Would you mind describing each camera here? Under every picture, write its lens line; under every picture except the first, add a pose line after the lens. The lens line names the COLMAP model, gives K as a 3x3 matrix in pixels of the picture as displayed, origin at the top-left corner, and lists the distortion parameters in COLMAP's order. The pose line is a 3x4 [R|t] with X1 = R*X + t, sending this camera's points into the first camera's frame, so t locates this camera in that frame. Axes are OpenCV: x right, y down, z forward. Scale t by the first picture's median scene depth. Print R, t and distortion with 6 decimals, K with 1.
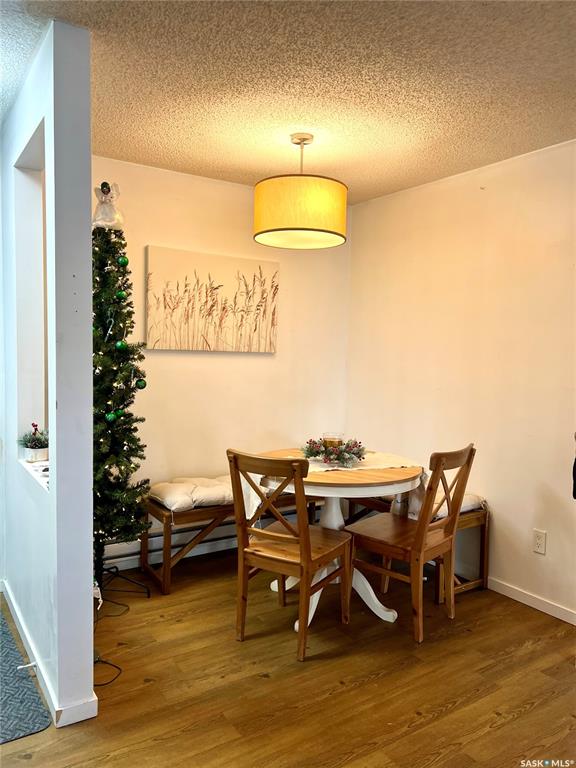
lens RADIAL K [[574.7, 0, 284.7], [0, 574.7, 385.3], [0, 0, 1]] dist [0.057072, -0.074893]
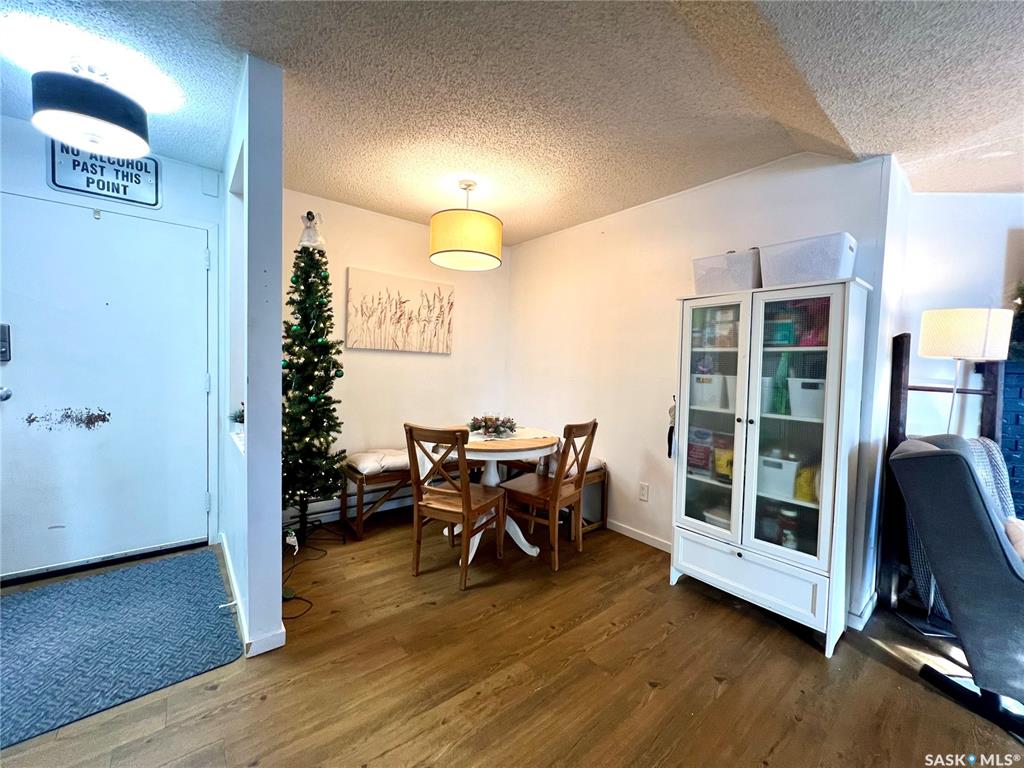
lens RADIAL K [[408.1, 0, 511.4], [0, 408.1, 382.3], [0, 0, 1]] dist [-0.002747, 0.000318]
pose [[0.994658, 0.005040, 0.103102, 0.034241], [-0.003085, 0.999813, -0.019107, 0.034562], [-0.103179, 0.018687, 0.994487, 0.084095]]
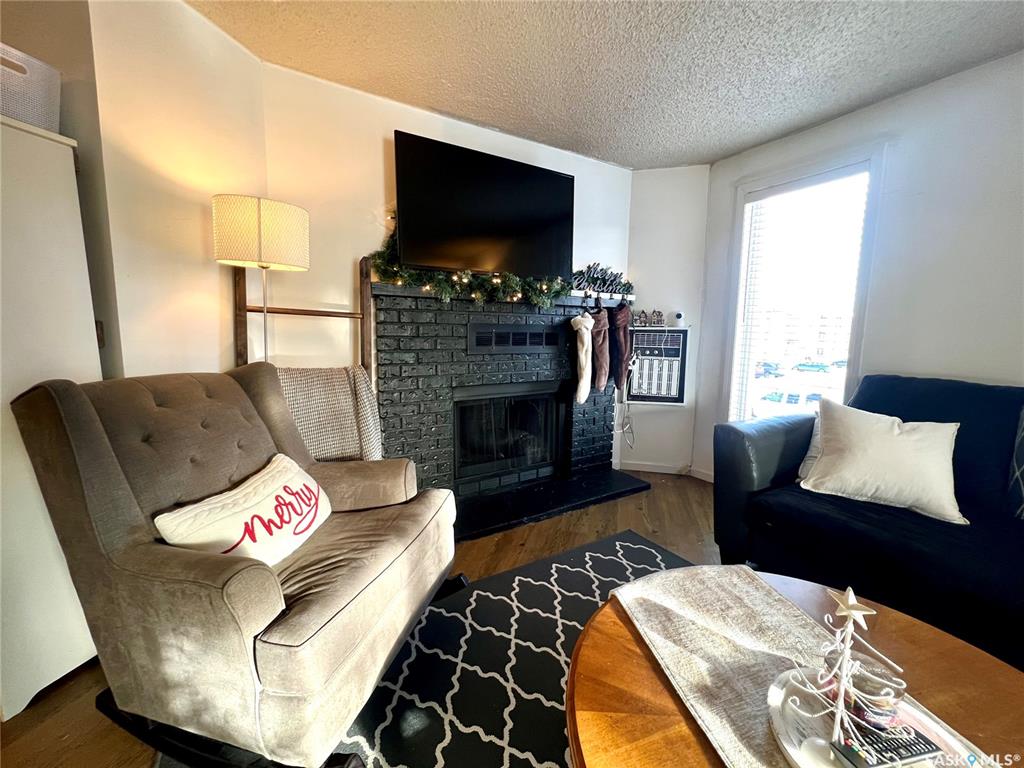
lens RADIAL K [[408.1, 0, 511.4], [0, 408.1, 382.3], [0, 0, 1]] dist [-0.002747, 0.000318]
pose [[0.749739, -0.091376, 0.655394, 0.706441], [0.045394, 0.995189, 0.086822, 0.099189], [-0.660175, -0.035343, 0.750280, 0.047681]]
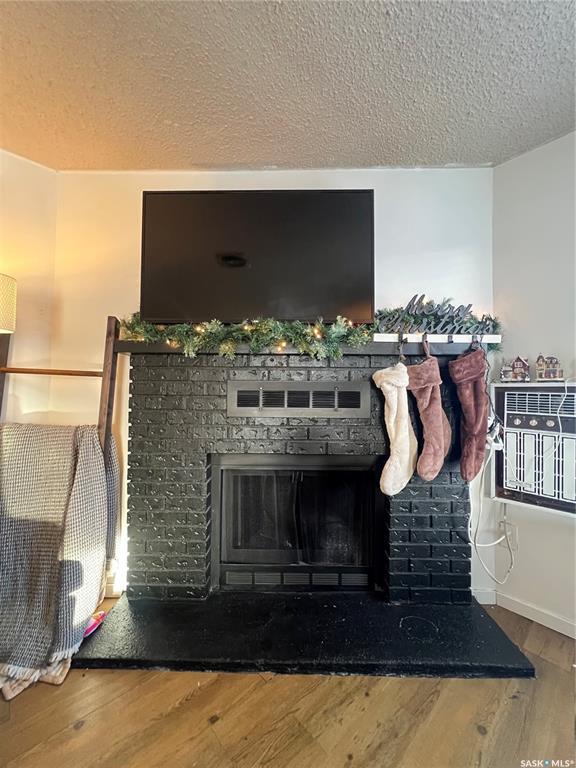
lens RADIAL K [[306.8, 0, 288.0], [0, 306.8, 384.0], [0, 0, 1]] dist [-0.003075, 0.000091]
pose [[0.987535, -0.006058, 0.157285, 1.196863], [0.018859, 0.996615, -0.080022, 0.099357], [-0.156267, 0.081991, 0.984306, 0.180579]]
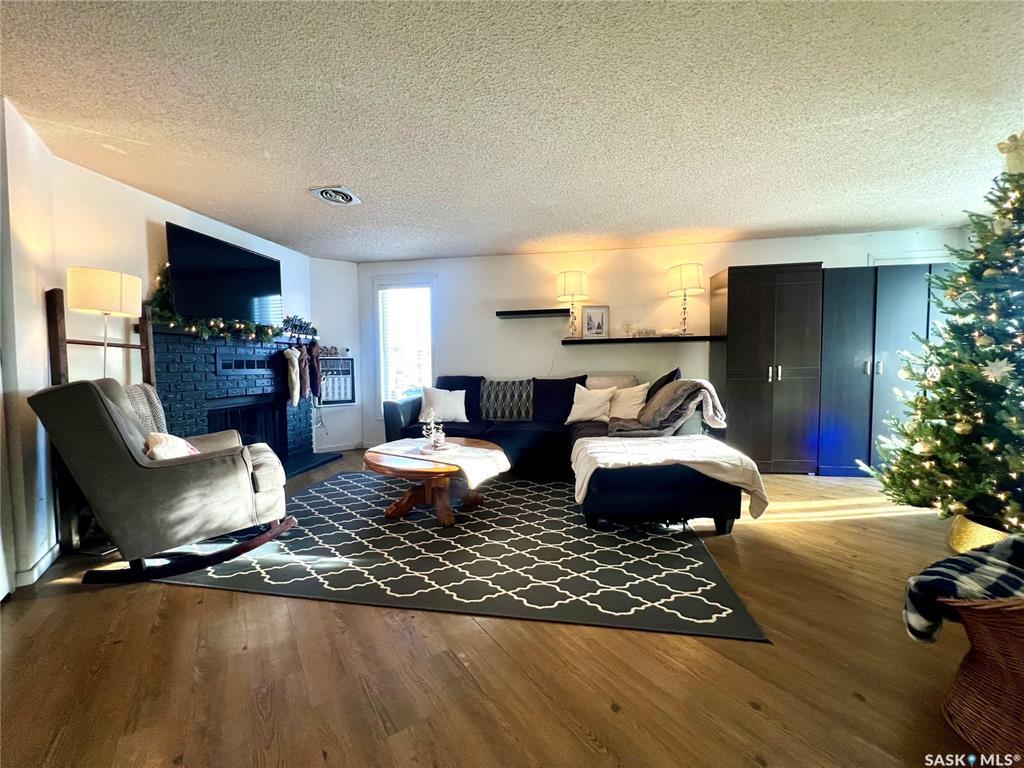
lens RADIAL K [[408.1, 0, 511.4], [0, 408.1, 382.3], [0, 0, 1]] dist [-0.002747, 0.000318]
pose [[-0.022143, -0.058283, 0.998054, 0.022449], [0.077110, 0.995226, 0.059829, 0.125112], [-0.996777, 0.078285, -0.017543, -0.085187]]
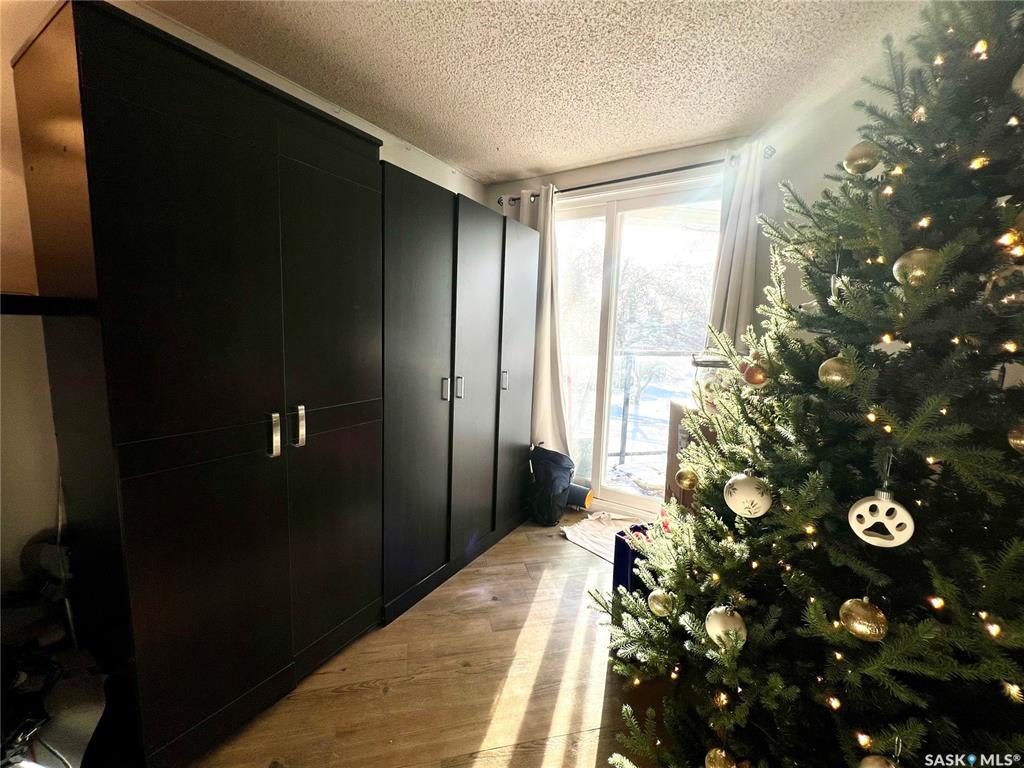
lens RADIAL K [[409.1, 0, 512.0], [0, 409.1, 384.0], [0, 0, 1]] dist [-0.003075, 0.000091]
pose [[-0.931783, -0.101961, 0.348404, 0.865119], [-0.032218, 0.979185, 0.200395, 0.097881], [-0.361584, 0.175500, -0.915673, -0.598685]]
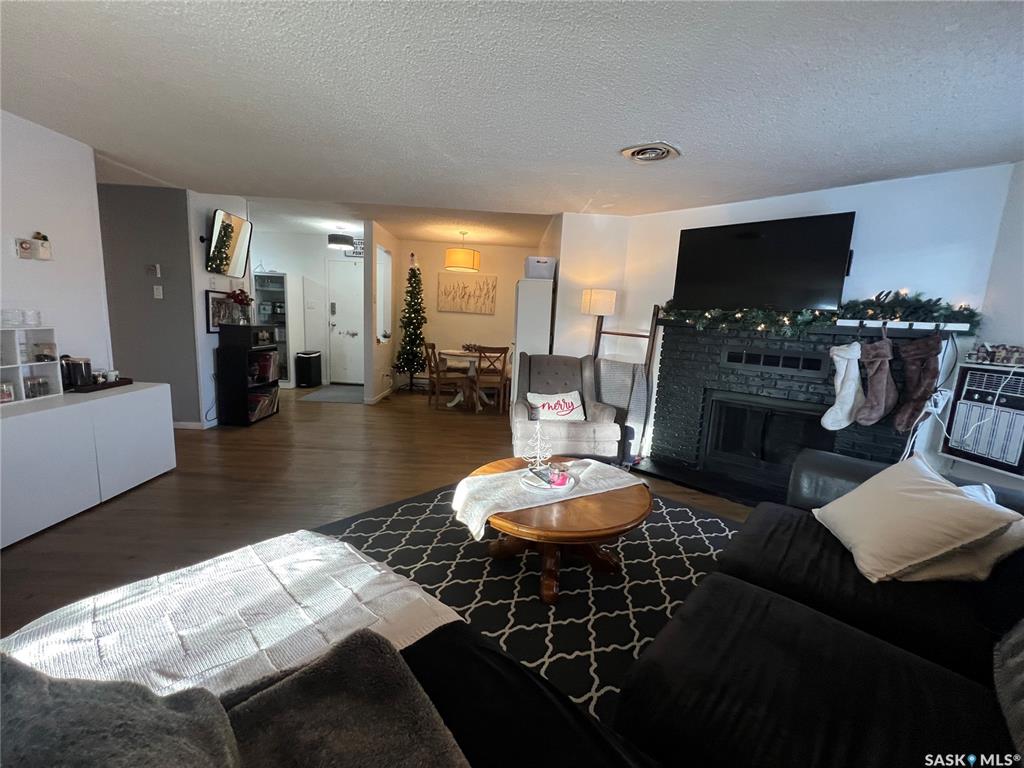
lens RADIAL K [[408.1, 0, 511.4], [0, 408.1, 382.3], [0, 0, 1]] dist [-0.002747, 0.000318]
pose [[0.849429, 0.106302, -0.516885, 1.275285], [-0.071647, 0.993662, 0.086615, 0.096194], [0.522817, -0.036540, 0.851662, -0.553505]]
